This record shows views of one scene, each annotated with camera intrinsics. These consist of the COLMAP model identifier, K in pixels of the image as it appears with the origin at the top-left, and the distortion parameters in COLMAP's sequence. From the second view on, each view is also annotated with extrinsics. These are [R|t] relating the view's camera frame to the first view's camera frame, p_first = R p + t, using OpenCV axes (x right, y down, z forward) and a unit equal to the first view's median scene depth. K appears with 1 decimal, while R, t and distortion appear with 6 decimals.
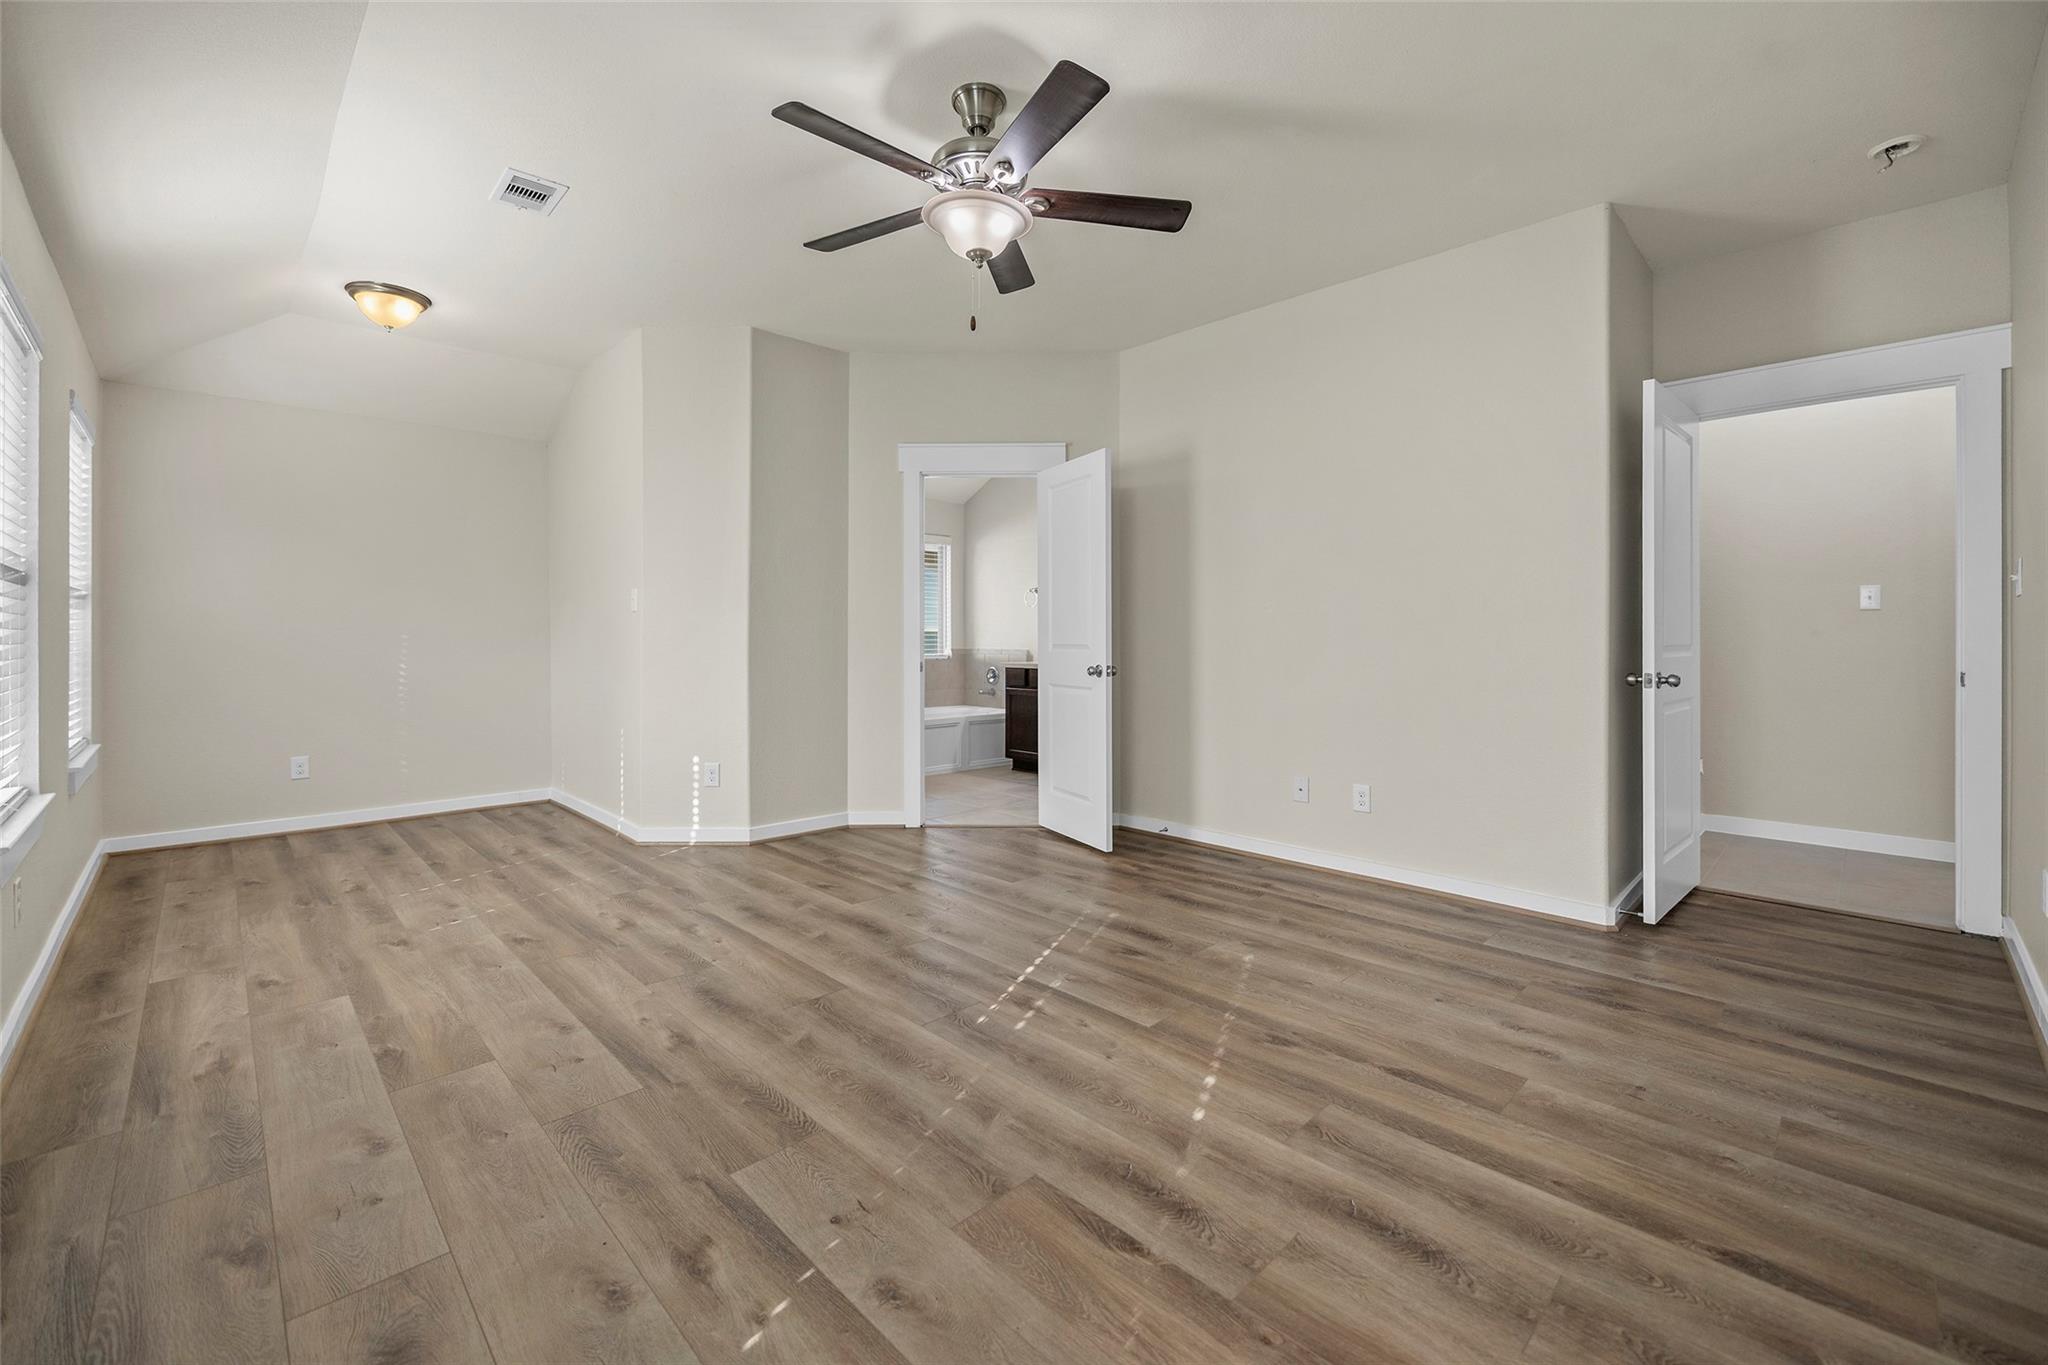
lens RADIAL K [[831.7, 0, 1019.7], [0, 831.7, 637.1], [0, 0, 1]] dist [-0.001106, -0.000157]
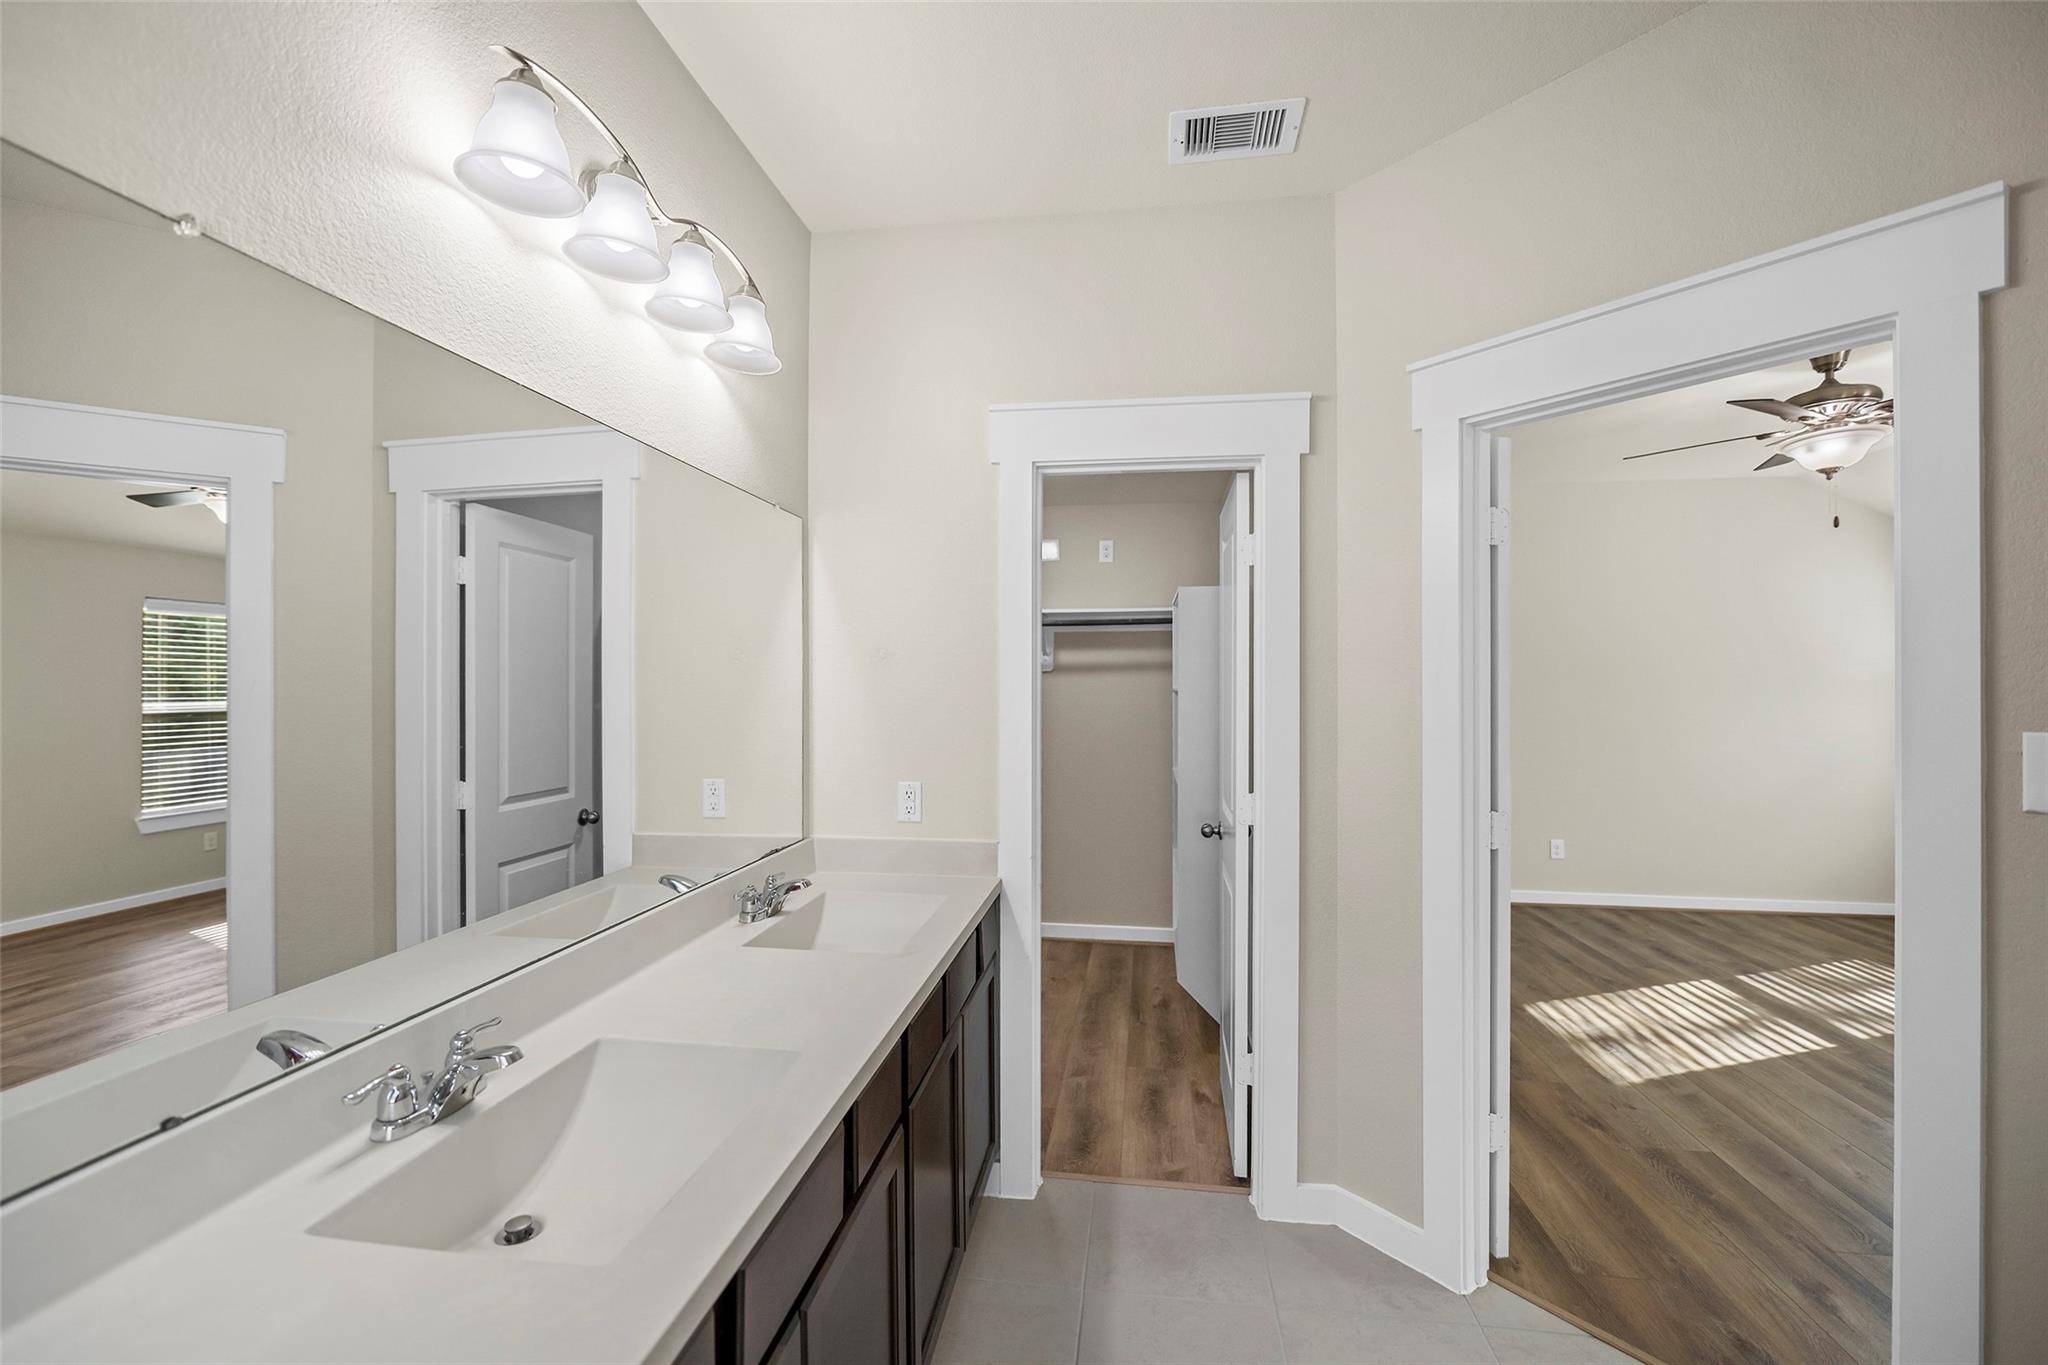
lens RADIAL K [[838.6, 0, 1024.0], [0, 838.6, 682.5], [0, 0, 1]] dist [-0.001643, -0.000107]
pose [[-0.607031, -0.000357, 0.794678, -0.337558], [0.000345, 1.000000, 0.000712, -0.152145], [-0.794678, 0.000706, -0.607031, 2.935104]]
